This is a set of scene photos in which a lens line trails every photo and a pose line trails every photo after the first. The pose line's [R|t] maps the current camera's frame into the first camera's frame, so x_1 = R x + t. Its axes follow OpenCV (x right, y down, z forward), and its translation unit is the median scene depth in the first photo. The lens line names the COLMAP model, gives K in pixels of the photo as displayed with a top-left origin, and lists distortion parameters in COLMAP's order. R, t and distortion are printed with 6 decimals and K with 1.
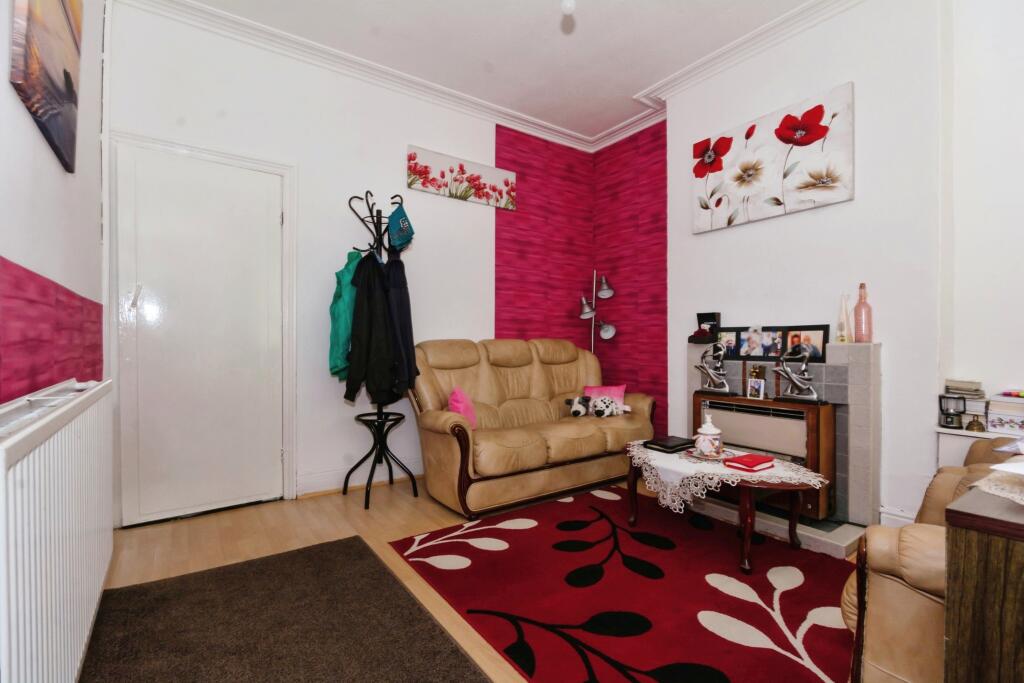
lens RADIAL K [[473.7, 0, 512.0], [0, 473.7, 341.5], [0, 0, 1]] dist [-0.000801, -0.000146]
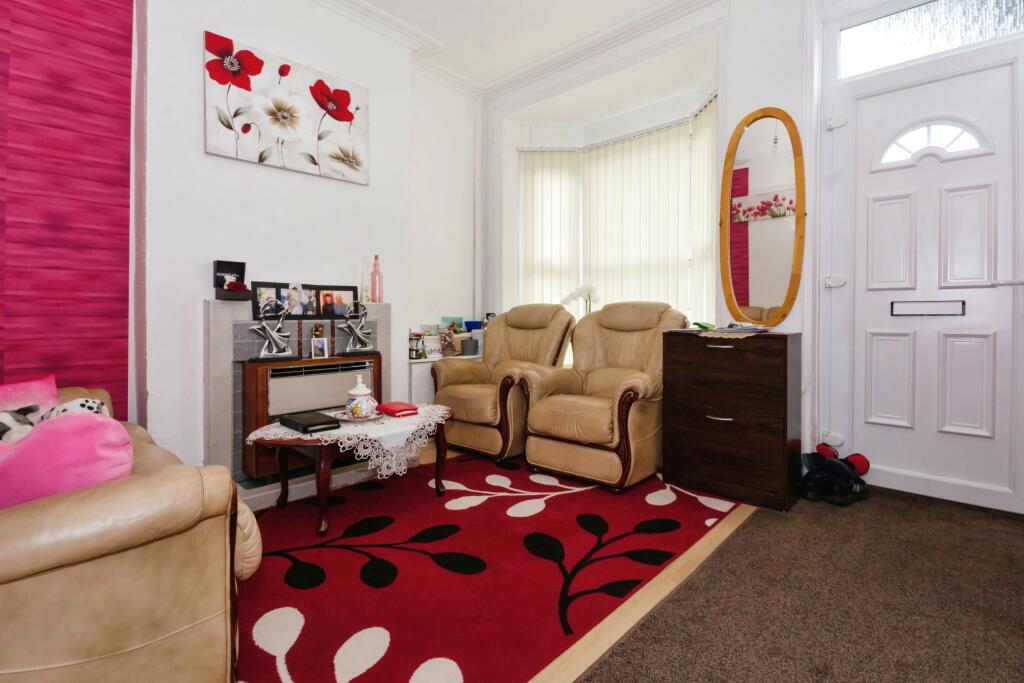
lens RADIAL K [[501.2, 0, 513.1], [0, 501.2, 312.9], [0, 0, 1]] dist [-0.001662, -0.000499]
pose [[-0.220612, -0.003992, 0.975353, -0.575771], [-0.005238, 0.999982, 0.002908, 0.022475], [-0.975348, -0.004467, -0.220629, 0.834103]]
